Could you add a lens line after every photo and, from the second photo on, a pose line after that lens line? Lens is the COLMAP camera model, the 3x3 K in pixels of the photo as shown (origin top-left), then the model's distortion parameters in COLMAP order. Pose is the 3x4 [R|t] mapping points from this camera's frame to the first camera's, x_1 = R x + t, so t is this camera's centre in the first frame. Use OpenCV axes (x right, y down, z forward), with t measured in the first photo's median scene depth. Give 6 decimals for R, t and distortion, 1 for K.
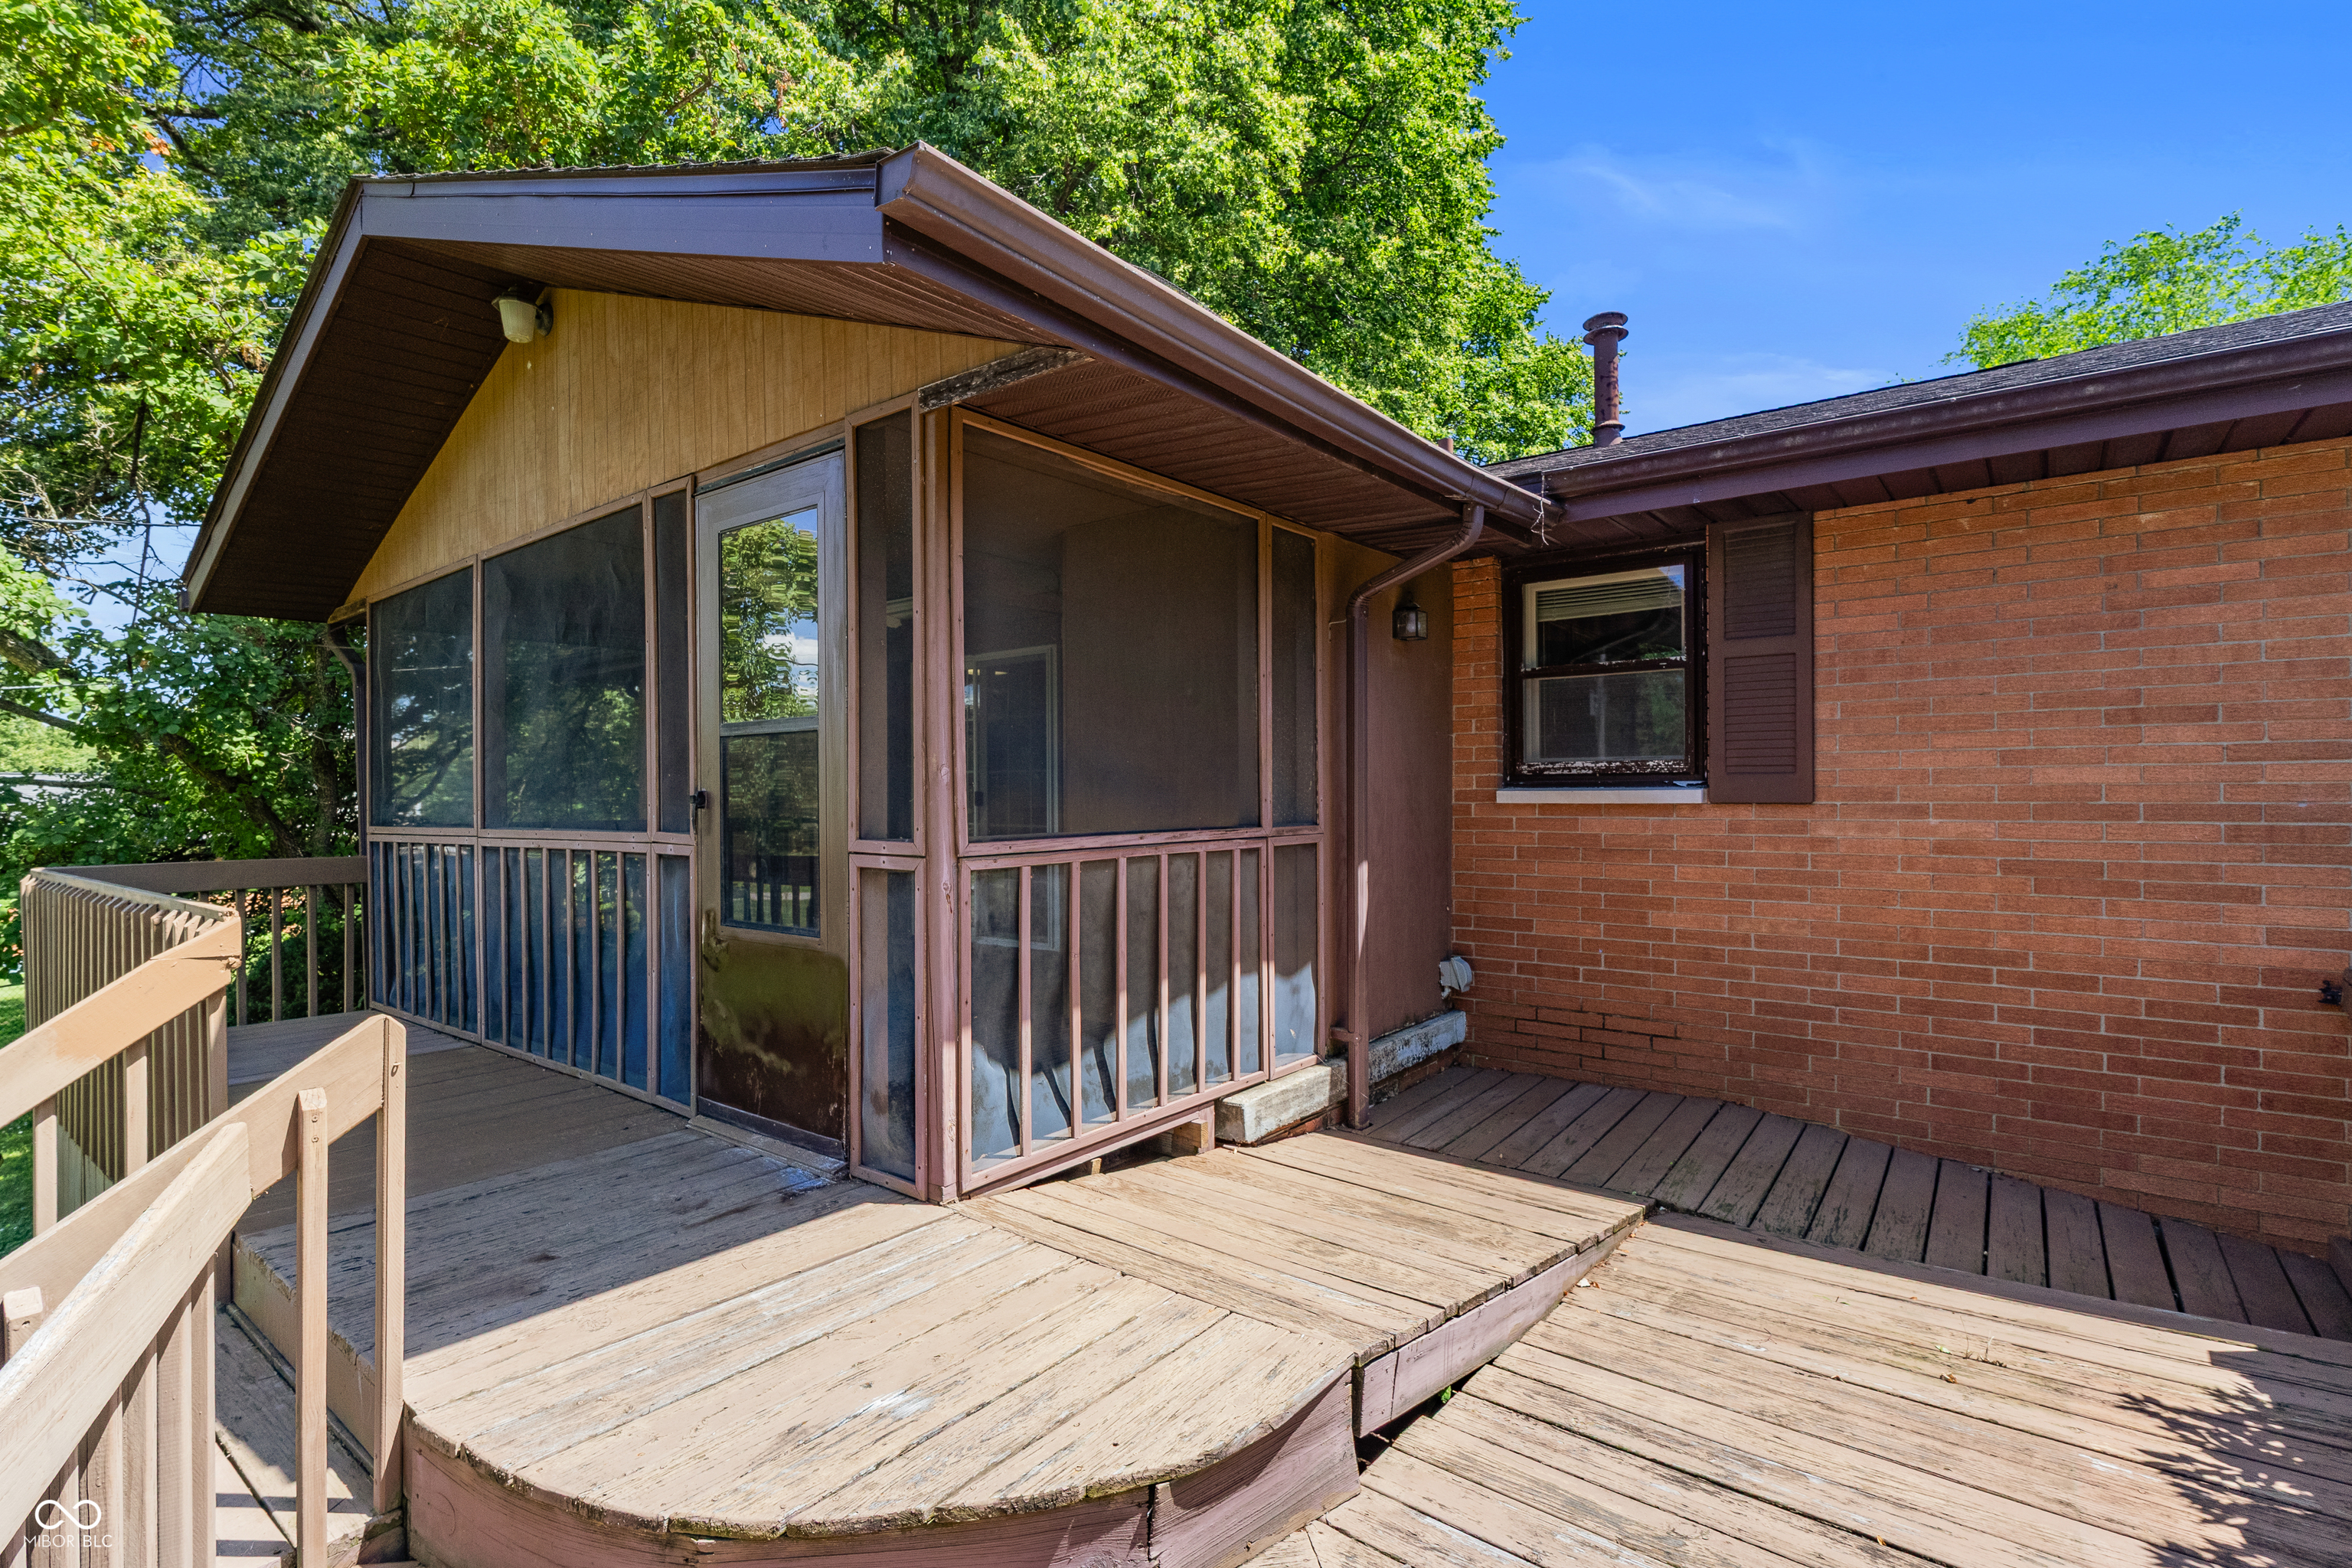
lens RADIAL K [[1104.5, 0, 1173.4], [0, 1104.5, 793.8], [0, 0, 1]] dist [0.000668, 0.003109]
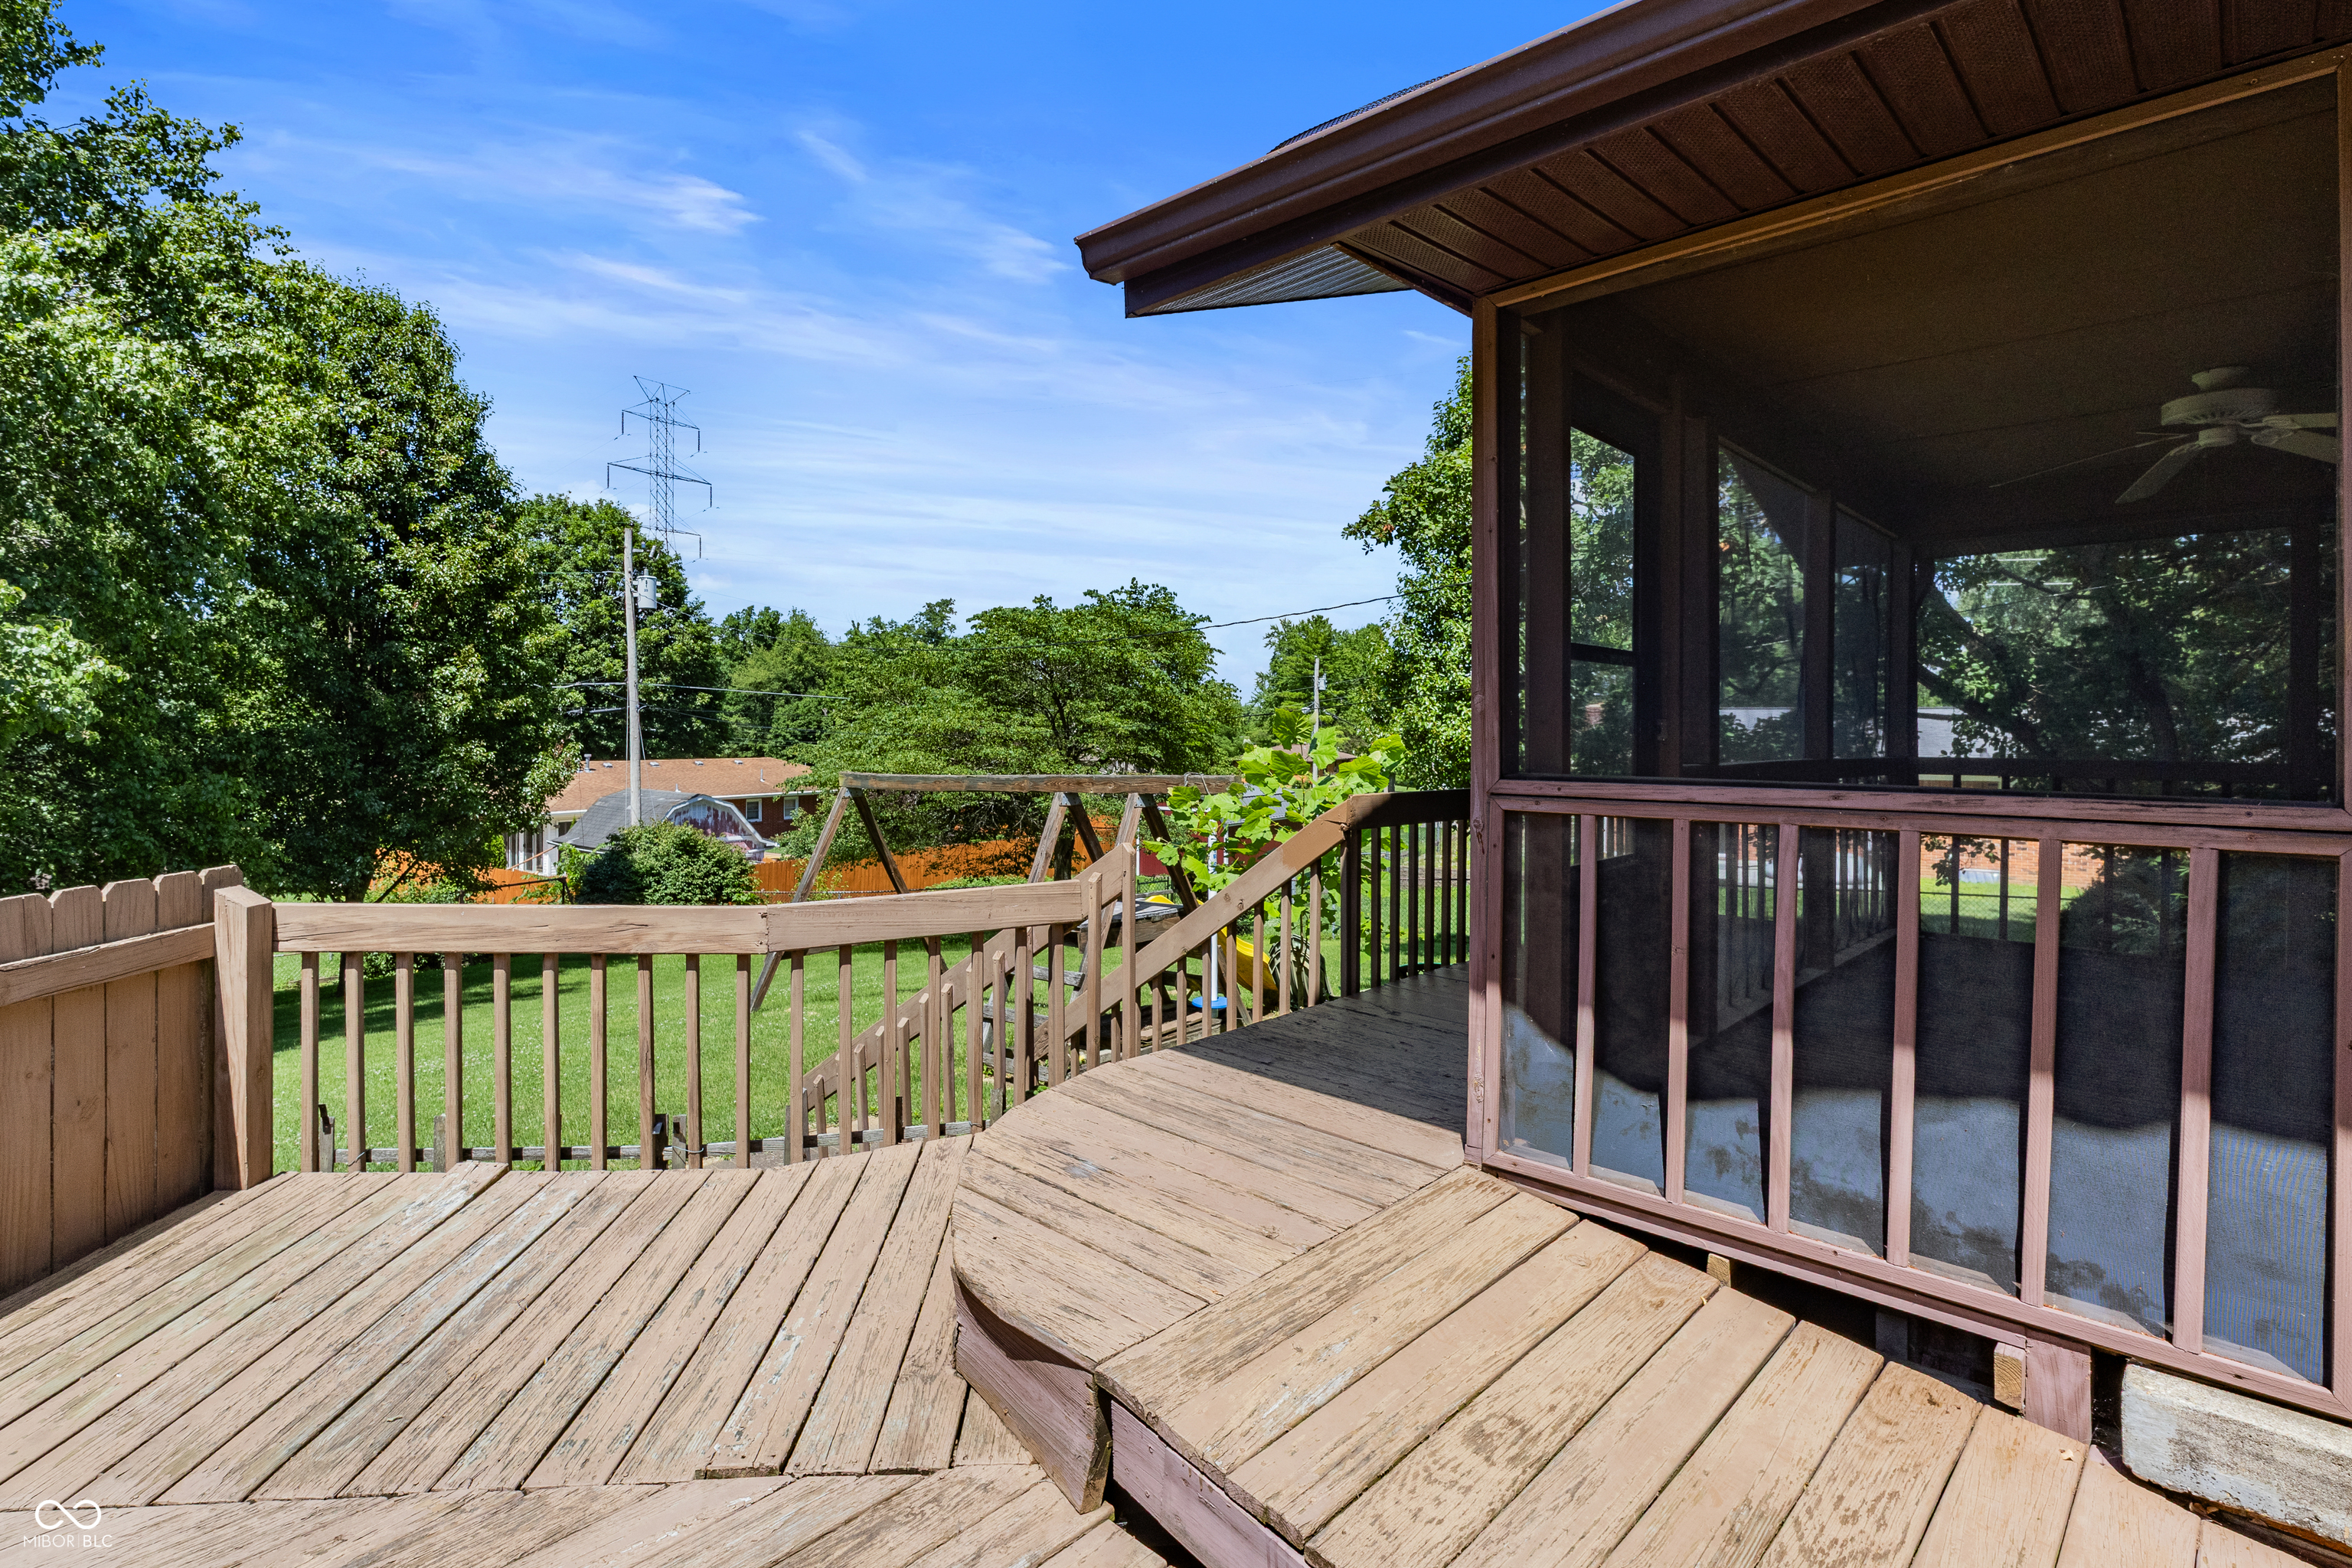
lens RADIAL K [[1151.4, 0, 1170.2], [0, 1151.4, 736.1], [0, 0, 1]] dist [0.001856, 0.000844]
pose [[-0.109037, 0.010986, -0.993977, 0.690266], [-0.002876, 0.999931, 0.011367, 0.000427], [0.994034, 0.004098, -0.108998, 0.754253]]
